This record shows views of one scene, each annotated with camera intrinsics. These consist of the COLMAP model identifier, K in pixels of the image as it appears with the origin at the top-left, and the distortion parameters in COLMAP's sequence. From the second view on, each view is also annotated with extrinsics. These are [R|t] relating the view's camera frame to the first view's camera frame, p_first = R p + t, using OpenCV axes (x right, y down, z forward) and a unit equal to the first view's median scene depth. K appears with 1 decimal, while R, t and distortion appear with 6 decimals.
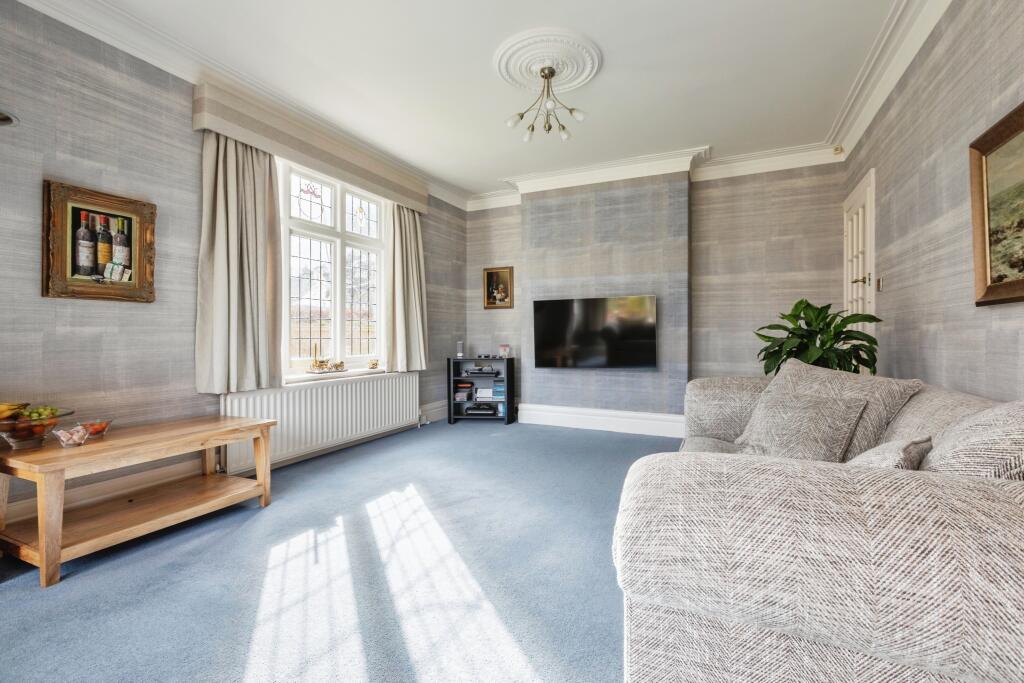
lens RADIAL K [[467.7, 0, 510.8], [0, 467.7, 341.5], [0, 0, 1]] dist [0.000945, 0.000108]
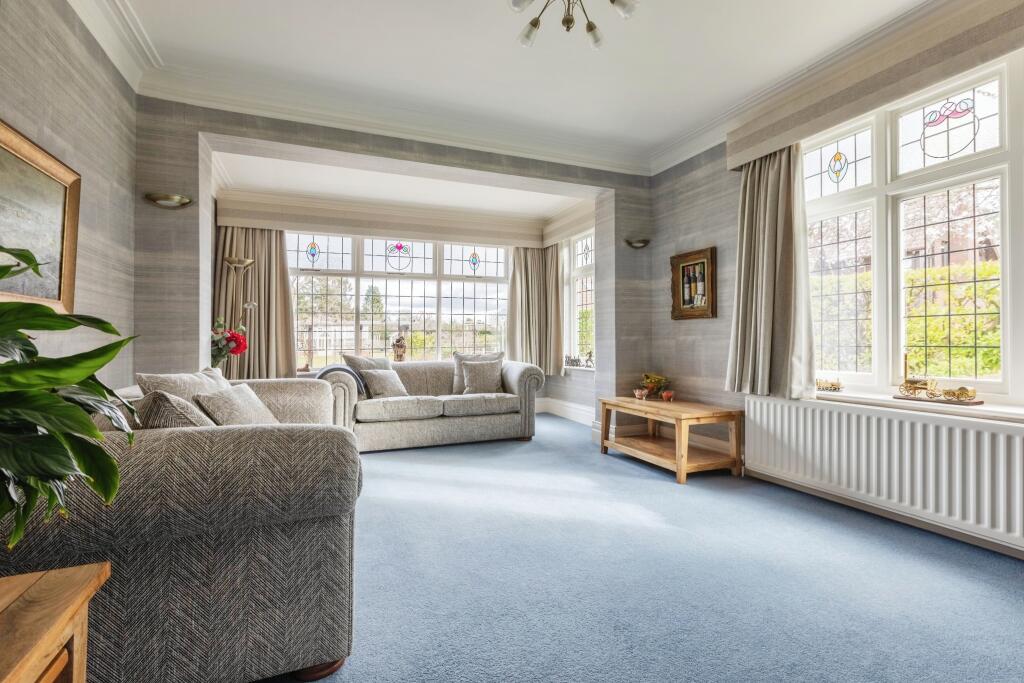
lens RADIAL K [[467.7, 0, 510.5], [0, 467.7, 334.4], [0, 0, 1]] dist [0.000945, 0.000108]
pose [[-0.676381, -0.010240, -0.736481, 0.696064], [-0.010568, 0.999935, -0.004198, -0.022521], [0.736476, 0.004944, -0.676446, 1.583047]]
